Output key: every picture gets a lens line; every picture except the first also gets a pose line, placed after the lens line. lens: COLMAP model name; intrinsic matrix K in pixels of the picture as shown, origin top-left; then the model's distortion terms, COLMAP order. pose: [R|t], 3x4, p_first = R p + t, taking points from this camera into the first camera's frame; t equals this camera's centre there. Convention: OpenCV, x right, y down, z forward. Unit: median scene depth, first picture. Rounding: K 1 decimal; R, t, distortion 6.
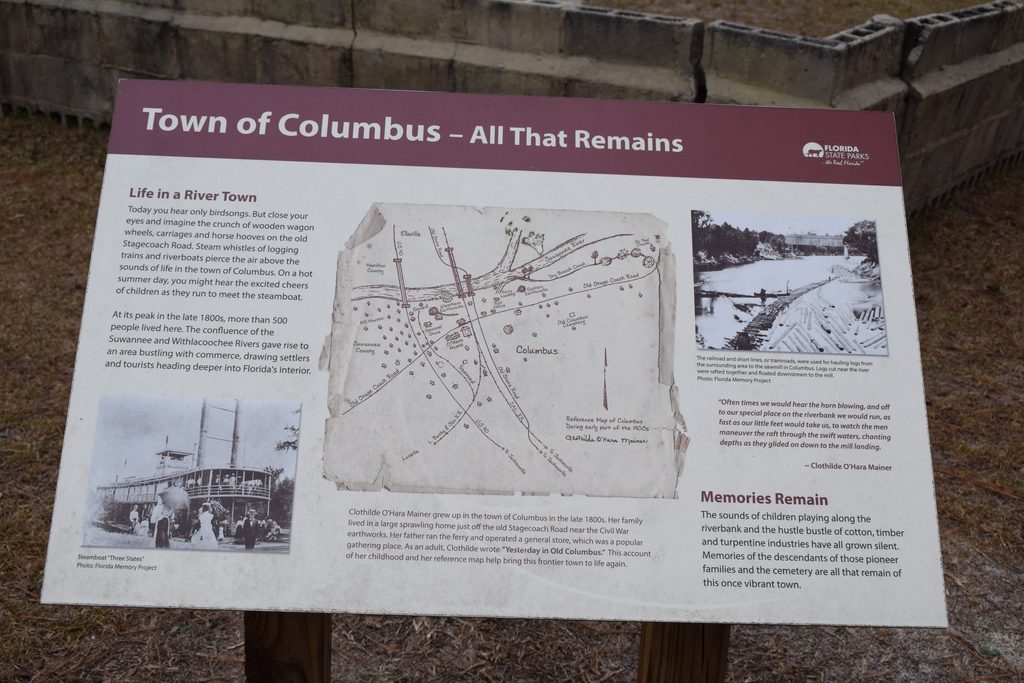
lens RADIAL K [[1246.9, 0, 511.1], [0, 1246.9, 341.2], [0, 0, 1]] dist [-0.056647, 0.000000]
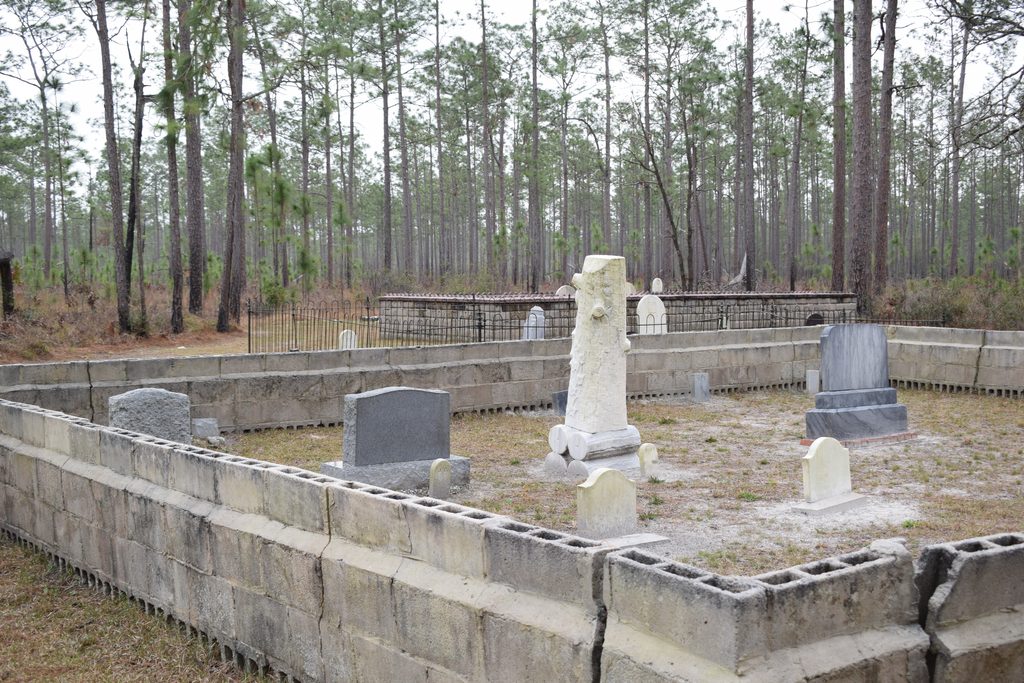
lens RADIAL K [[1246.9, 0, 512.3], [0, 1246.9, 341.7], [0, 0, 1]] dist [-0.056647, 0.000000]
pose [[0.934295, -0.030458, -0.355196, 0.351815], [-0.096126, 0.937918, -0.333272, -0.105520], [0.343296, 0.345518, 0.873364, 0.234150]]
